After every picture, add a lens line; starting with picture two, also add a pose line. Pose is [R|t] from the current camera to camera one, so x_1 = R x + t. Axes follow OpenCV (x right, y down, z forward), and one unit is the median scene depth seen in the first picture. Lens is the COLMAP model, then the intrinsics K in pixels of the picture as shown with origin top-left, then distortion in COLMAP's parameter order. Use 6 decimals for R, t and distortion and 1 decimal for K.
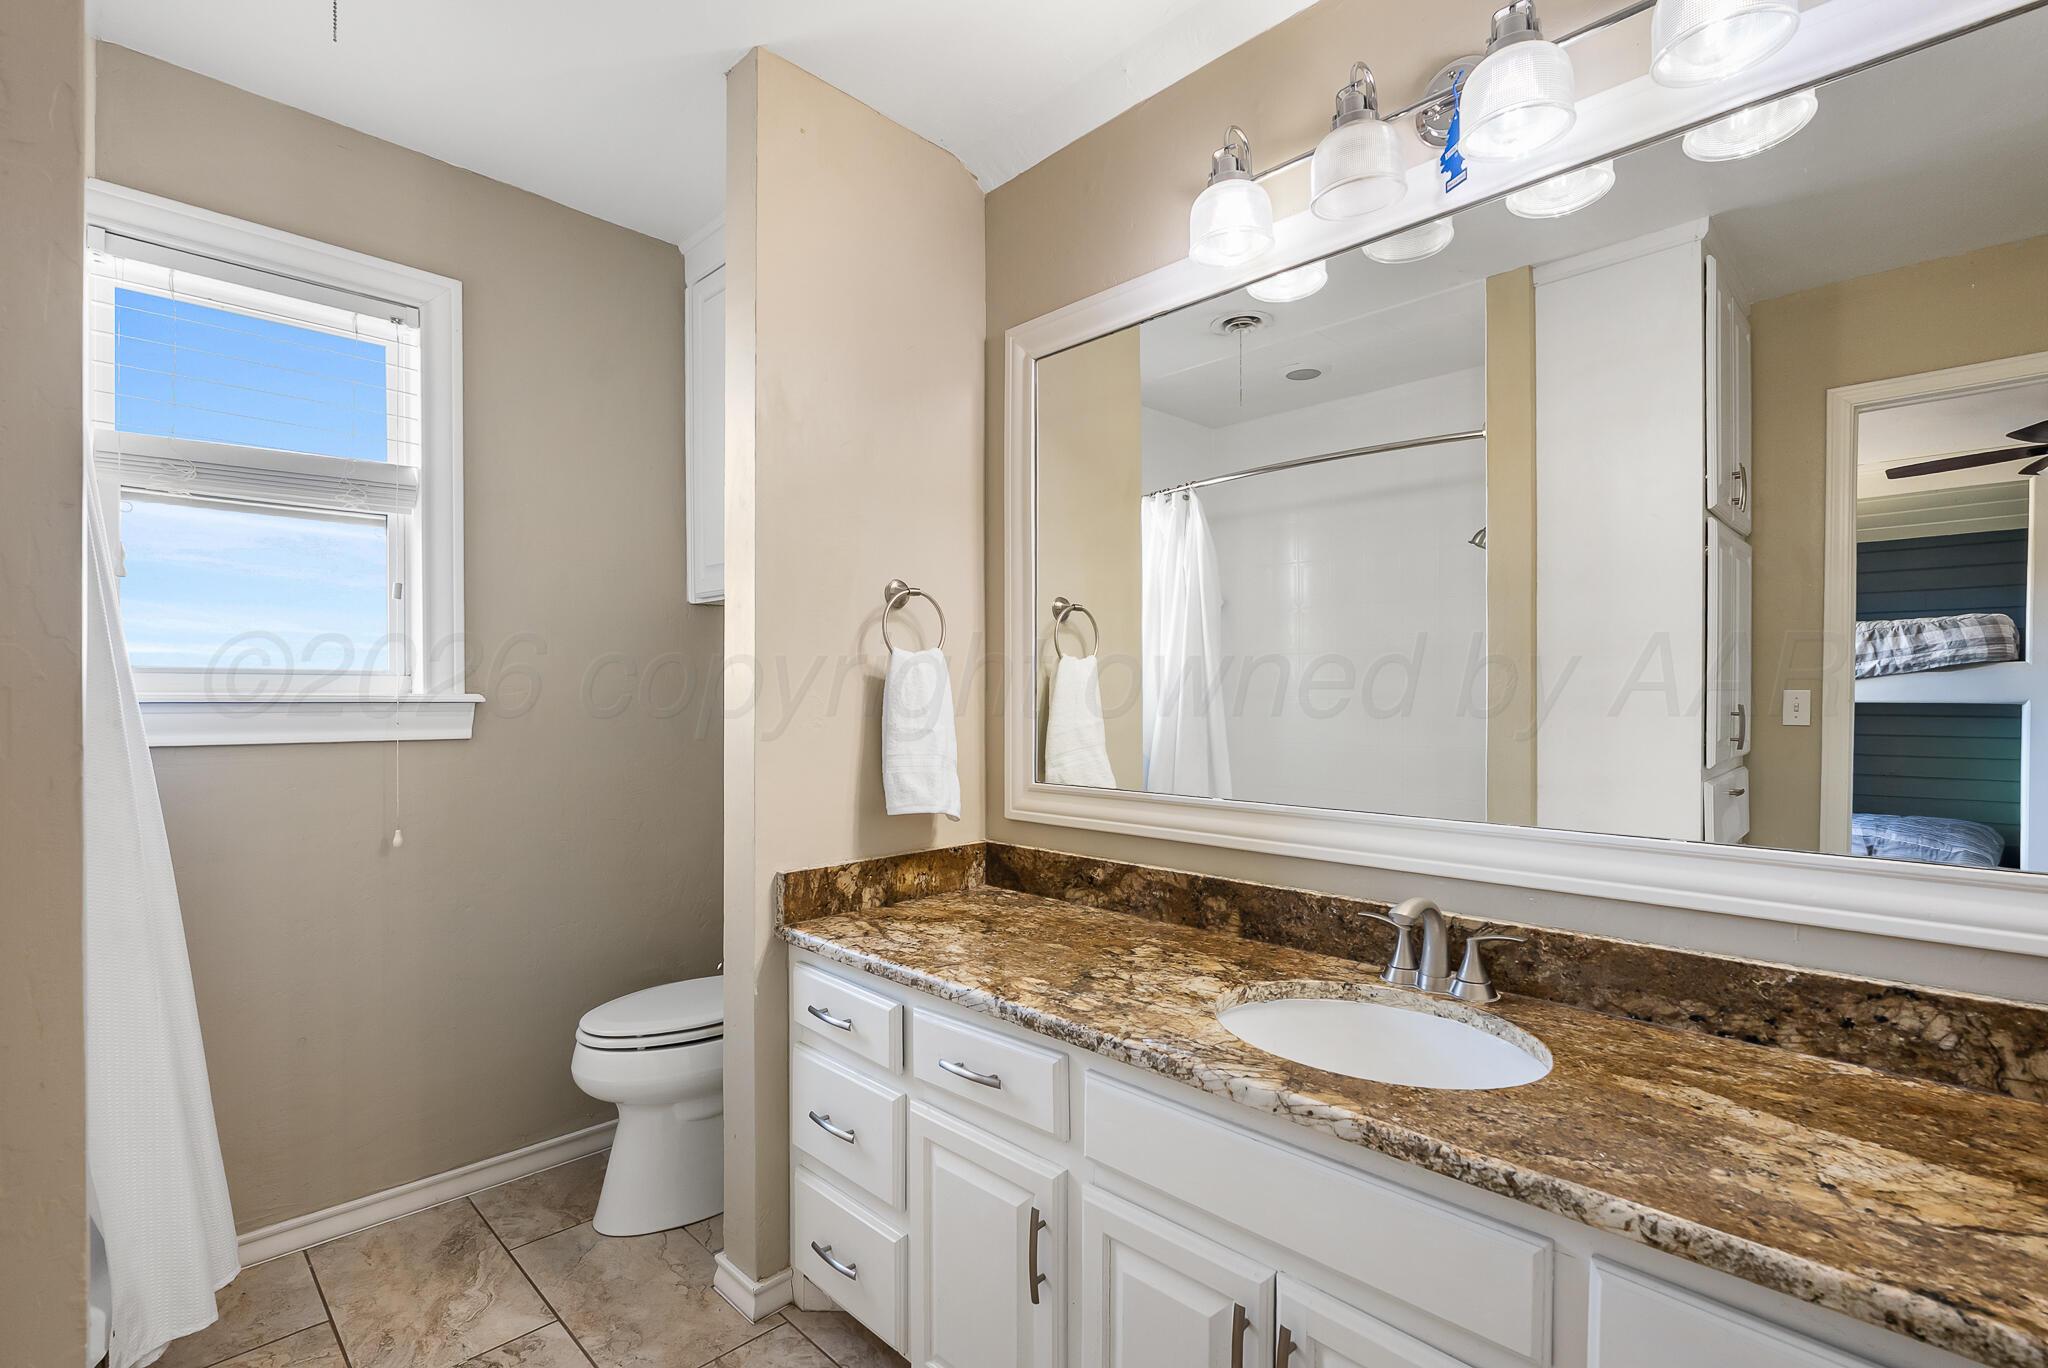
lens RADIAL K [[924.5, 0, 1023.8], [0, 924.5, 697.0], [0, 0, 1]] dist [-0.000608, -0.000053]
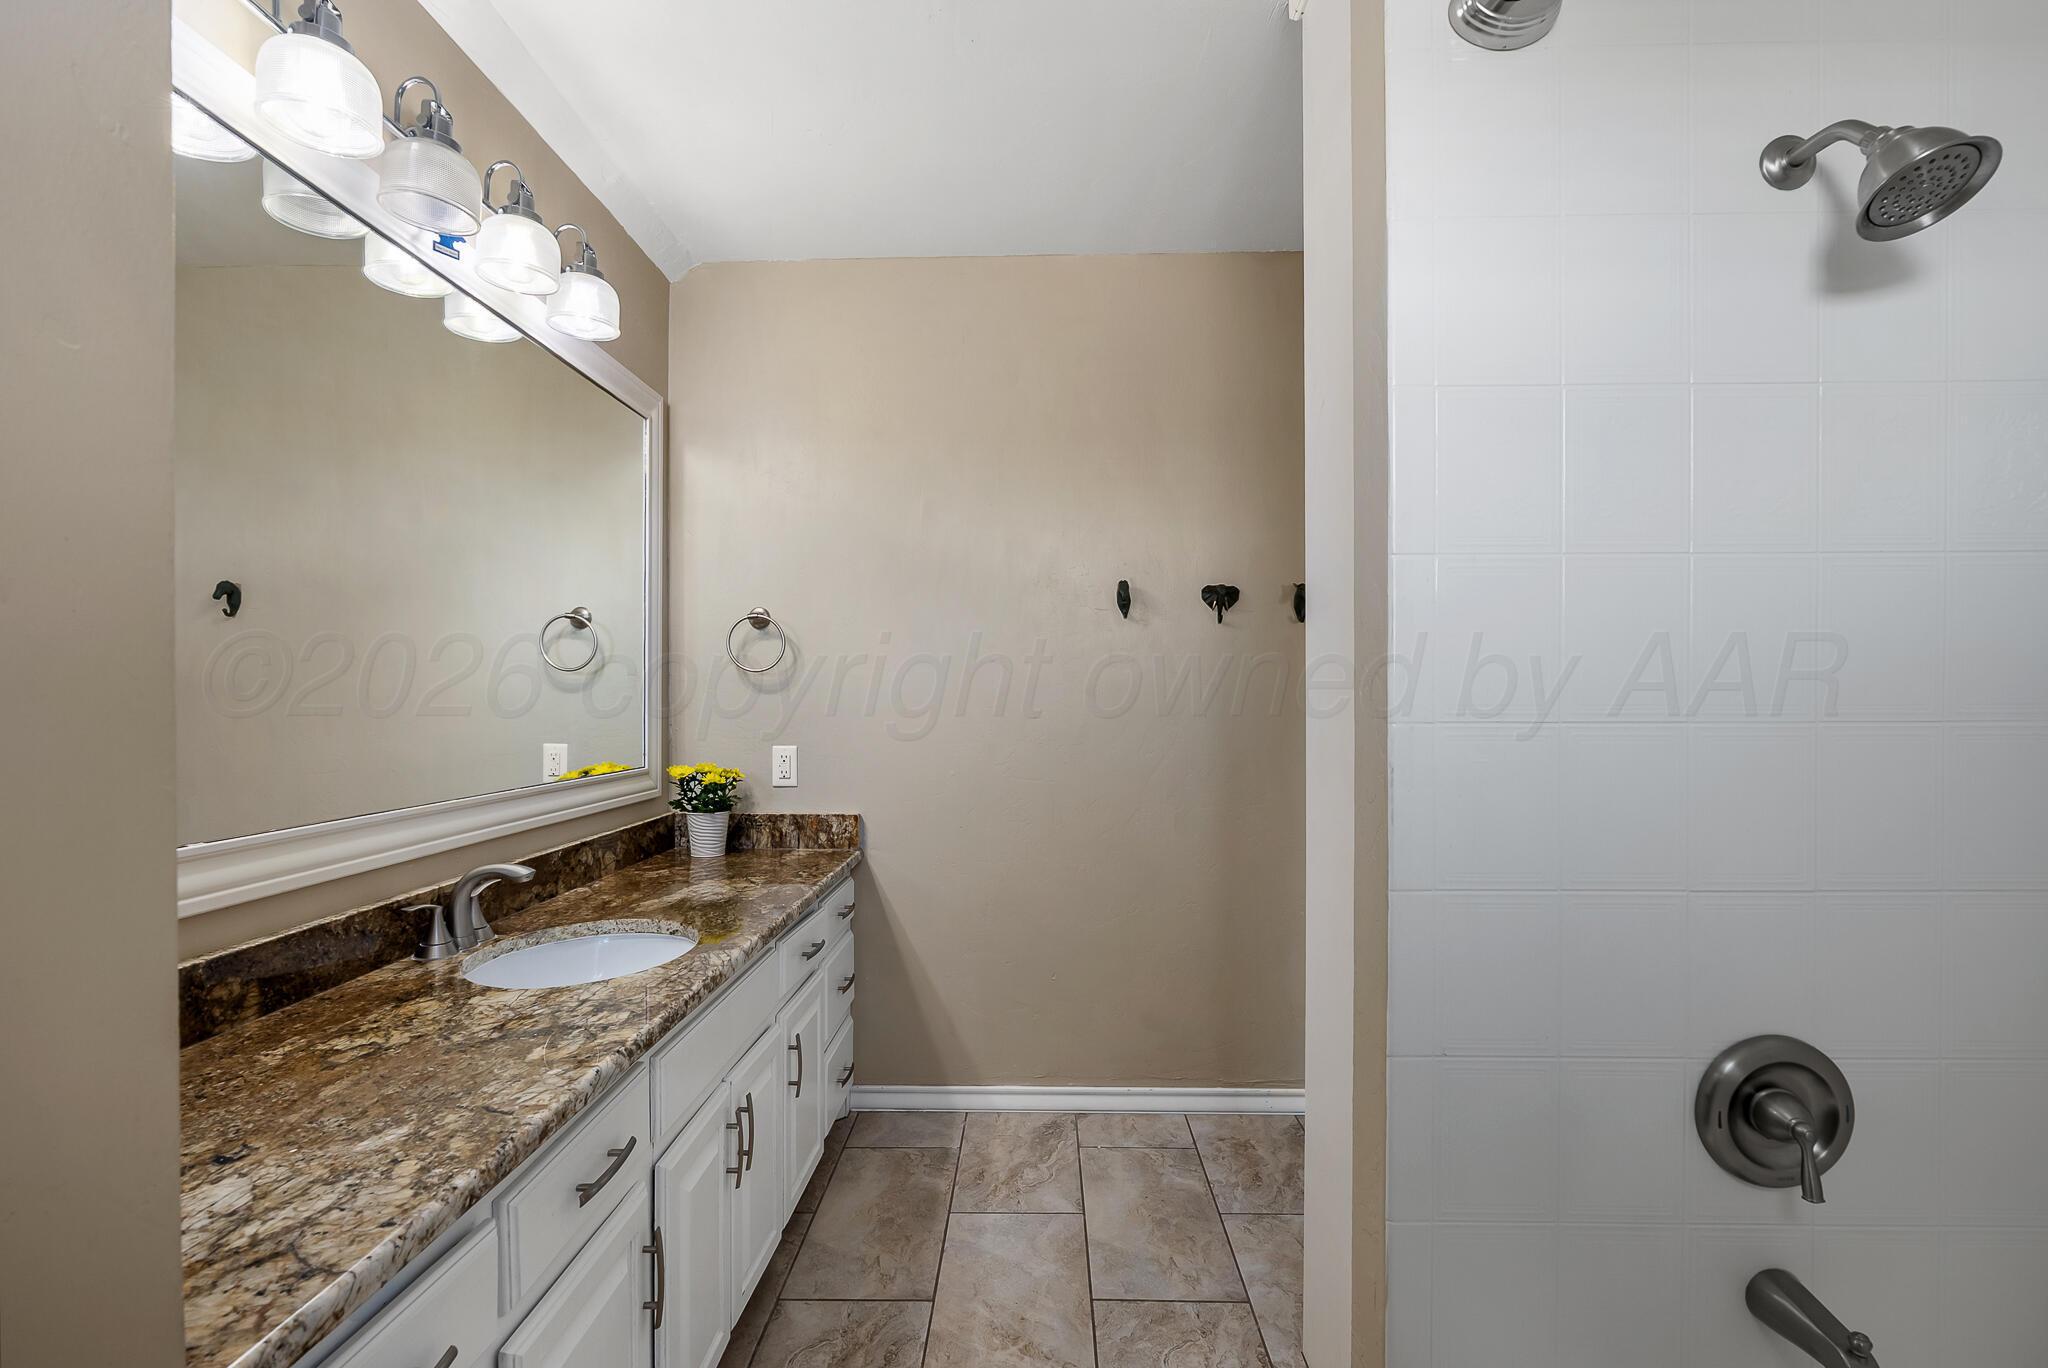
lens RADIAL K [[924.5, 0, 1023.0], [0, 924.5, 694.0], [0, 0, 1]] dist [-0.000608, -0.000053]
pose [[-0.693591, 0.003821, 0.720359, -0.825102], [-0.002932, 0.999963, -0.008128, 0.004631], [-0.720363, -0.007749, -0.693554, 1.218113]]
